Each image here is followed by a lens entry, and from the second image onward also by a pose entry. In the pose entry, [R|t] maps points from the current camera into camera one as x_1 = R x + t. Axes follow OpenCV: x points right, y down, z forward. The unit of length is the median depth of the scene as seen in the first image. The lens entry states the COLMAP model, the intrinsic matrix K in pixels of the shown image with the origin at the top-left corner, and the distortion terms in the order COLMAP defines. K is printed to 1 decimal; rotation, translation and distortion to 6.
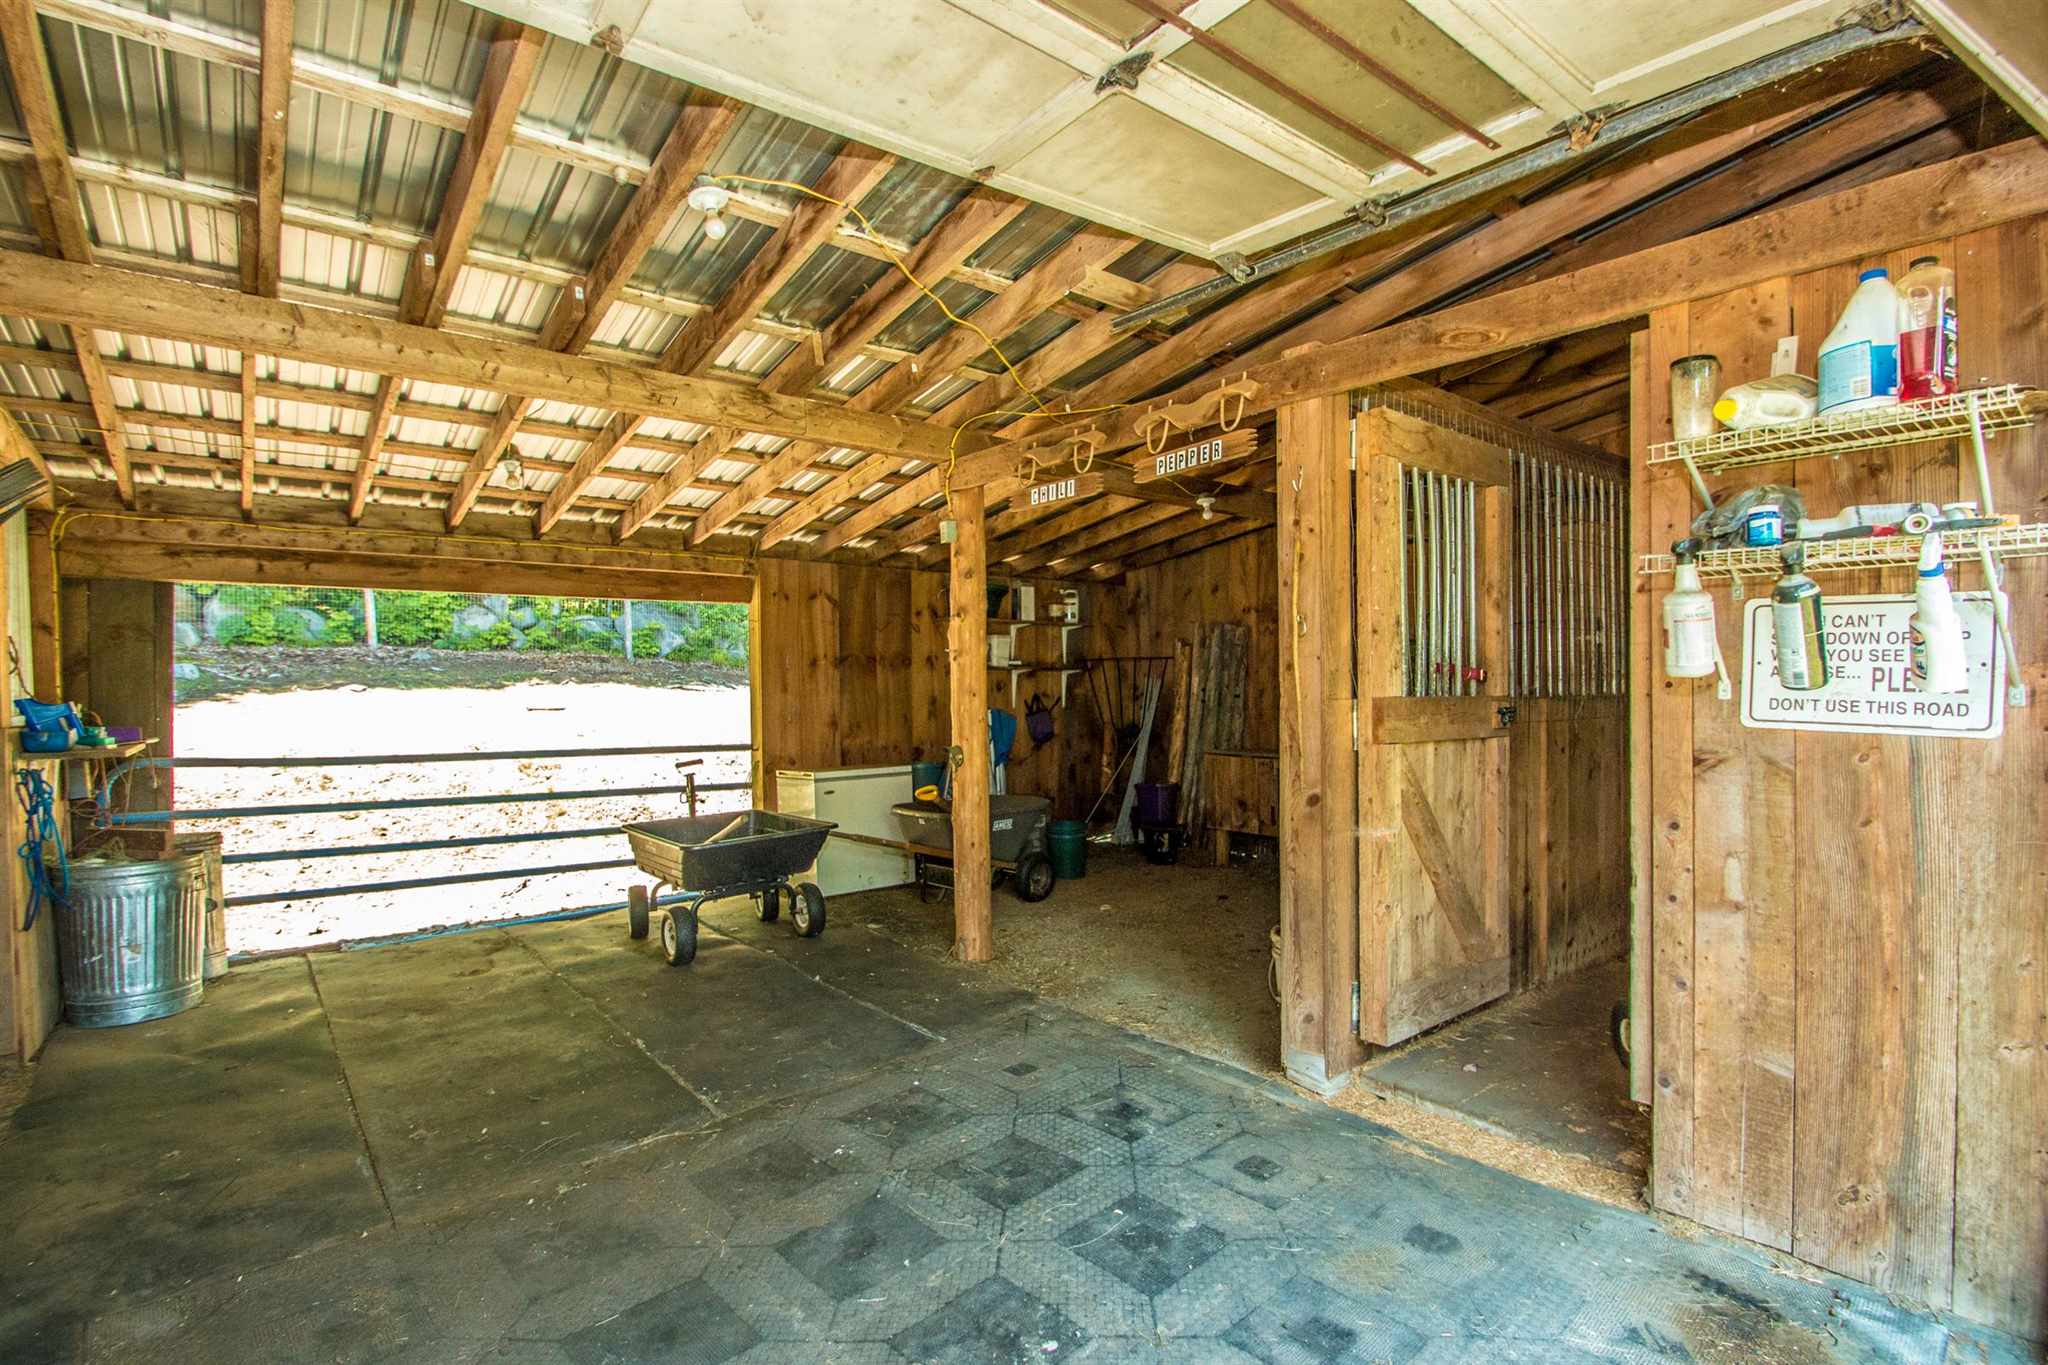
lens RADIAL K [[963.8, 0, 1053.7], [0, 963.8, 693.3], [0, 0, 1]] dist [-0.005721, -0.000617]
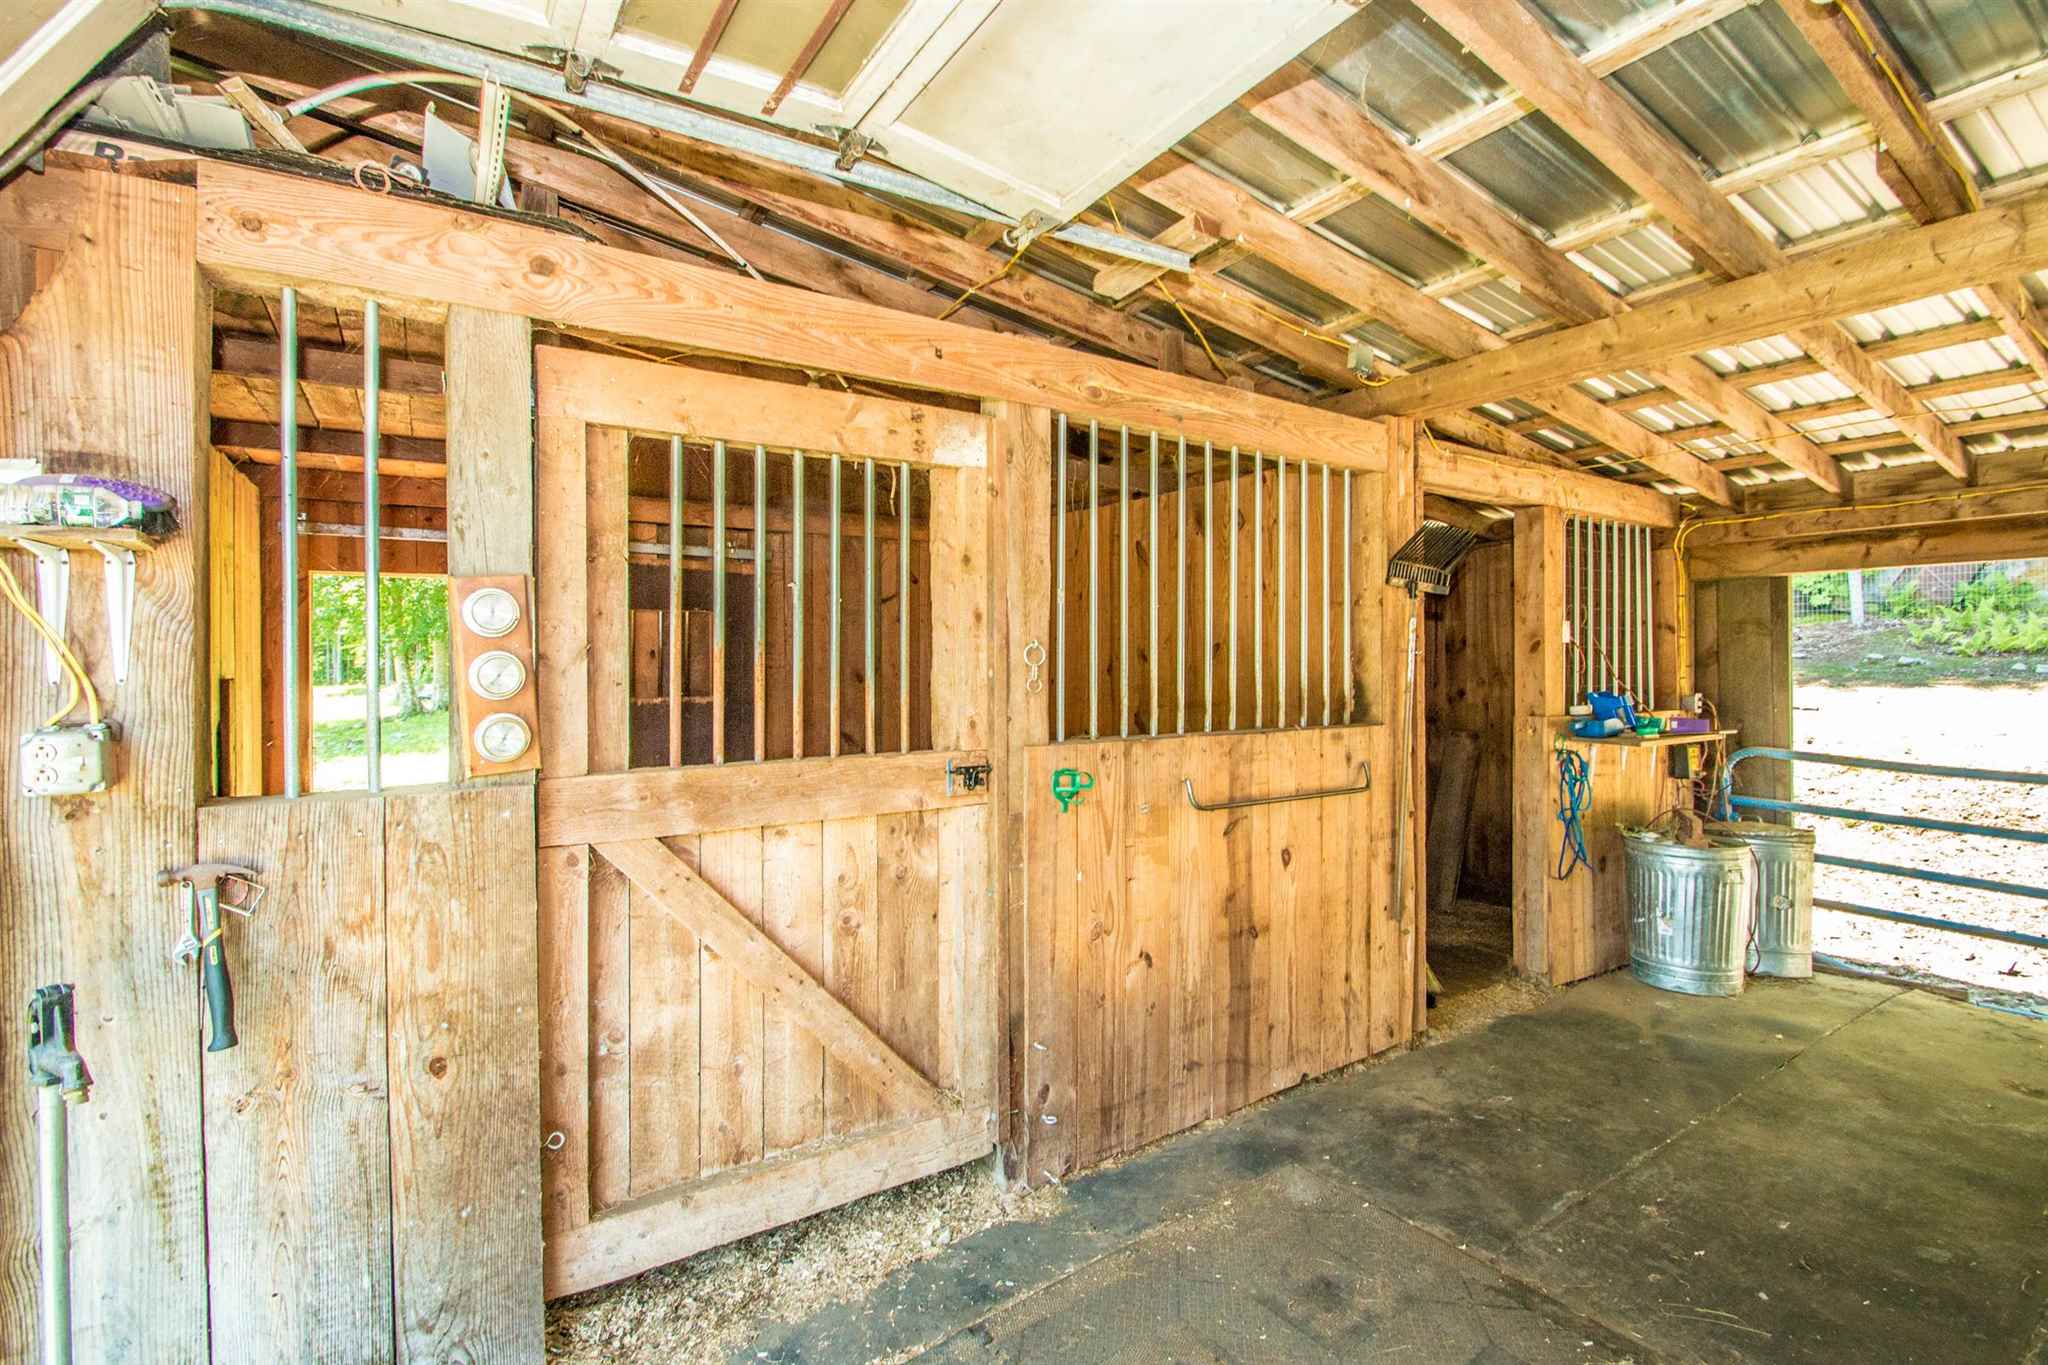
lens RADIAL K [[963.8, 0, 1053.7], [0, 963.8, 693.3], [0, 0, 1]] dist [-0.005721, -0.000617]
pose [[-0.083204, 0.042209, -0.995638, 0.157577], [-0.009883, 0.999019, 0.043178, -0.030692], [0.996484, 0.013433, -0.082705, 0.332470]]
